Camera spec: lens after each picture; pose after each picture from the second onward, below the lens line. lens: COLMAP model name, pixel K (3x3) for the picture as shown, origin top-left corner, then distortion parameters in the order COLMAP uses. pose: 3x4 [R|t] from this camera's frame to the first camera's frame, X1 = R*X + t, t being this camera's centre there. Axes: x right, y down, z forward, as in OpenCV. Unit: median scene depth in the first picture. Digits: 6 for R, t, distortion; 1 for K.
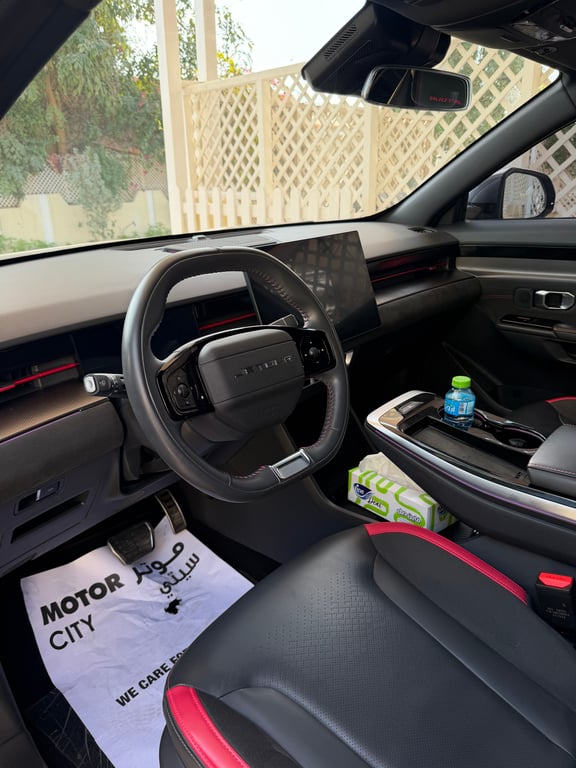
lens RADIAL K [[546.0, 0, 288.0], [0, 546.0, 384.0], [0, 0, 1]] dist [-0.004597, -0.001483]
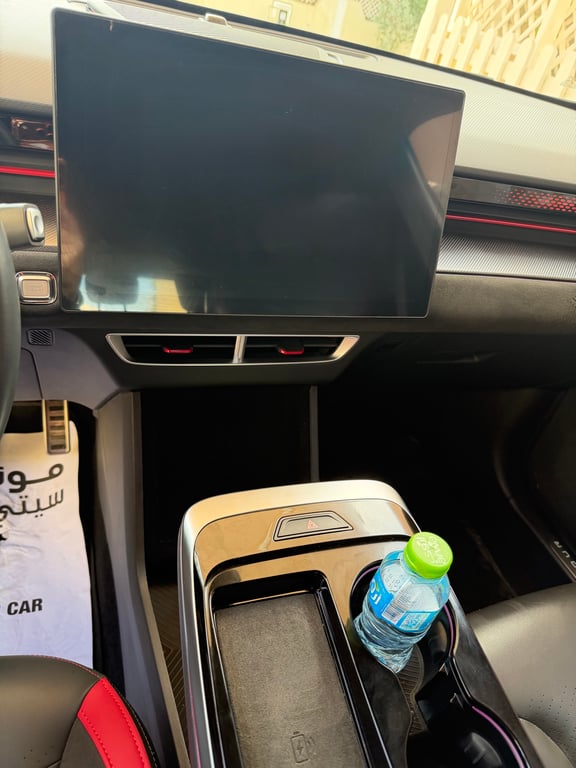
lens RADIAL K [[563.7, 0, 288.0], [0, 563.7, 384.0], [0, 0, 1]] dist [-0.006512, -0.004255]
pose [[0.839076, 0.467082, -0.278903, 0.217702], [-0.396174, 0.875984, 0.275135, -0.130704], [0.372825, -0.120365, 0.920062, 0.455108]]
